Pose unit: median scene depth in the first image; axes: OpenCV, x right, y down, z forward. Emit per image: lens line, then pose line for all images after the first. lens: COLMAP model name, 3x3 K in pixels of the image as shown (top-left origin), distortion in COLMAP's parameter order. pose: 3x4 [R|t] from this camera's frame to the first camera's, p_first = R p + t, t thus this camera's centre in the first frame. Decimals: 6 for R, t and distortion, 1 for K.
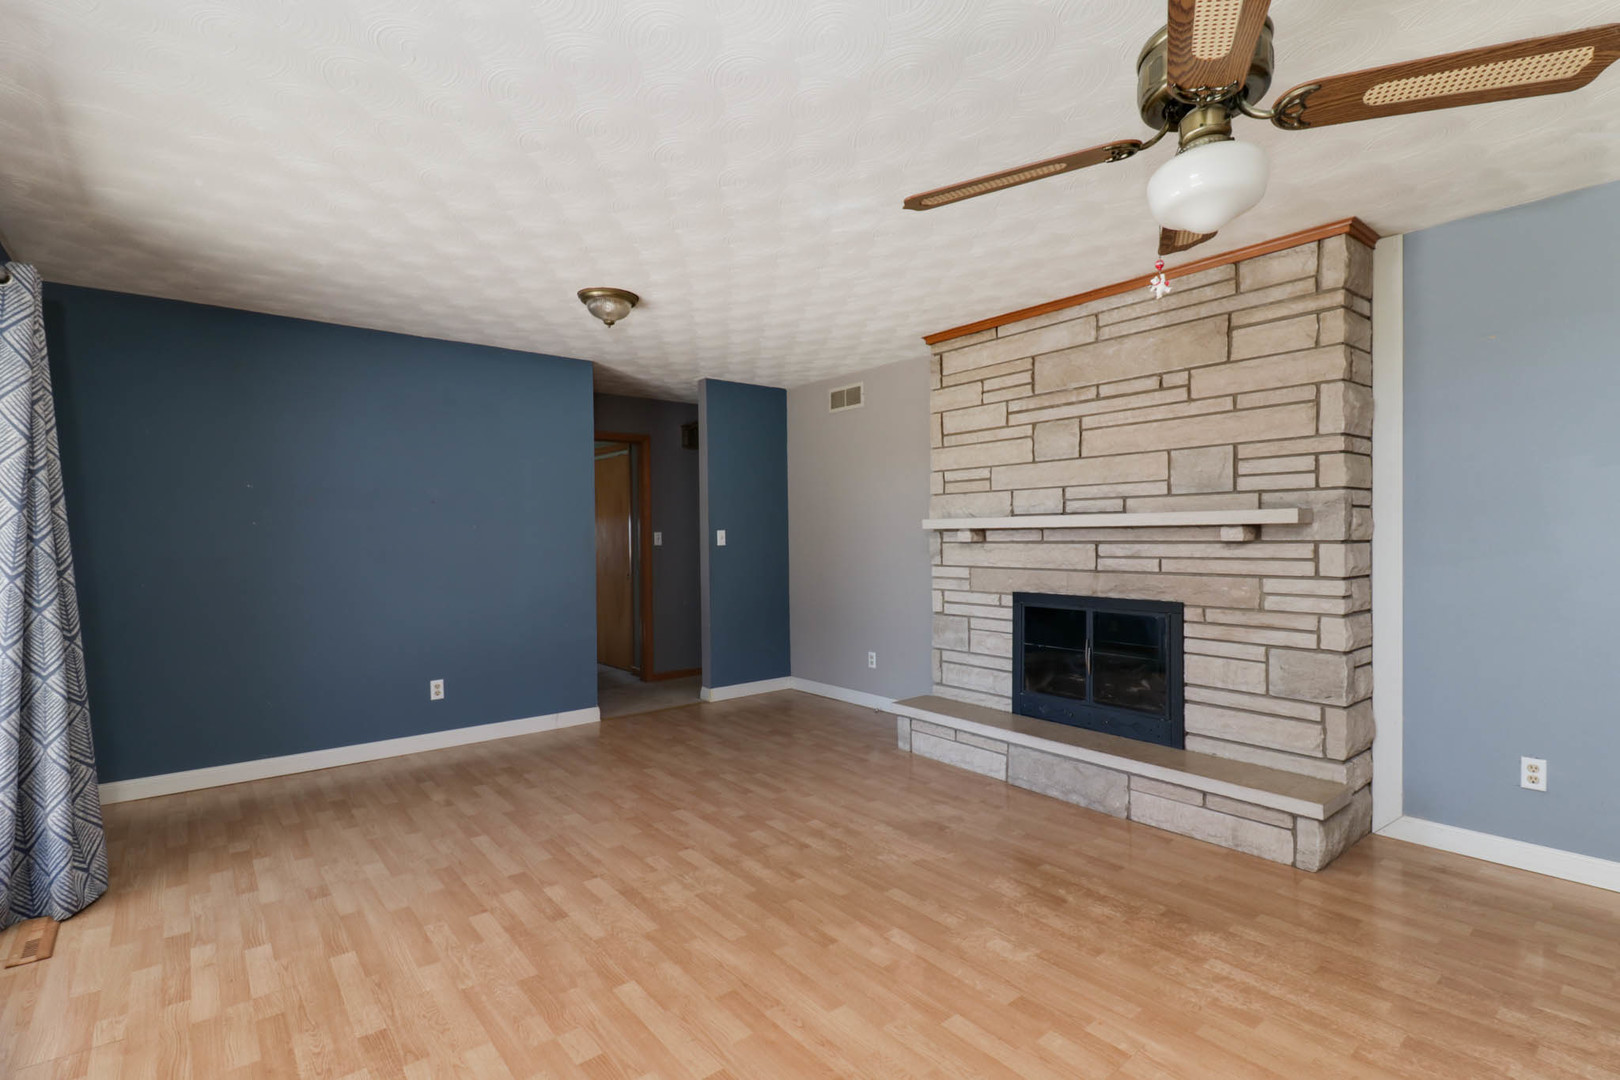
lens RADIAL K [[752.0, 0, 818.3], [0, 752.0, 548.5], [0, 0, 1]] dist [0.010606, -0.000414]
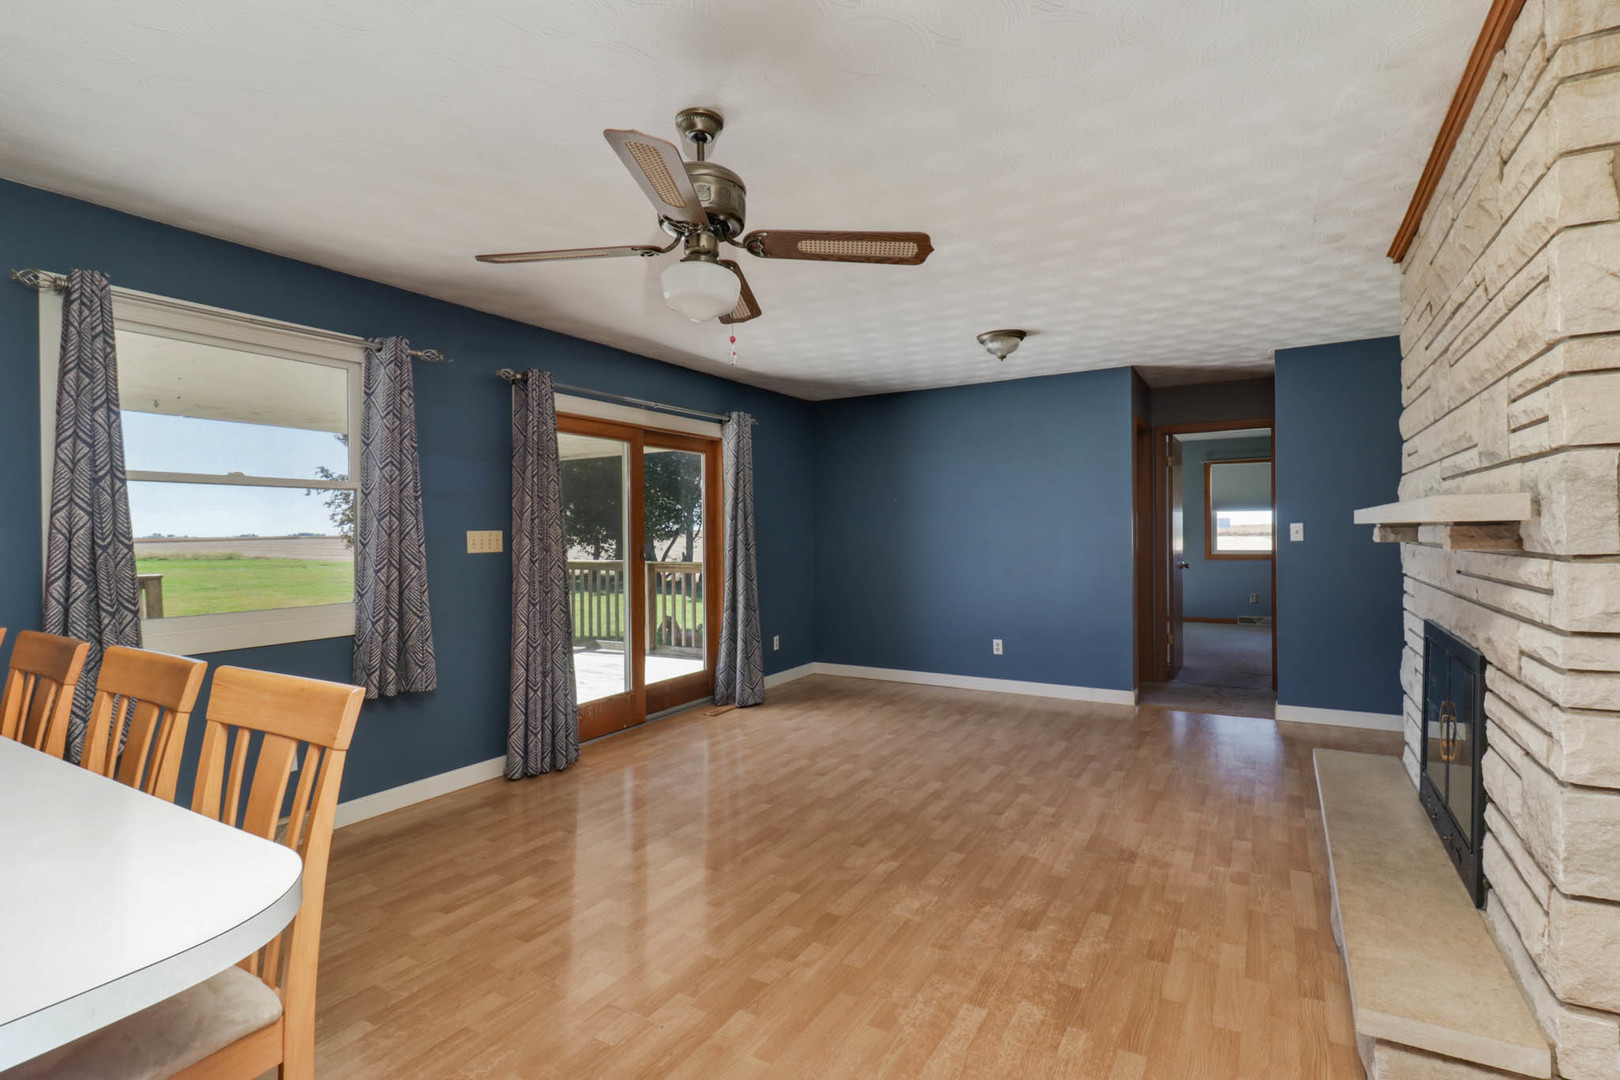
lens RADIAL K [[752.0, 0, 818.3], [0, 752.0, 548.5], [0, 0, 1]] dist [0.010606, -0.000414]
pose [[0.358004, 0.026792, -0.933336, 0.838143], [-0.009174, 0.999641, 0.025176, -0.022101], [0.933675, -0.000451, 0.358121, 0.317681]]
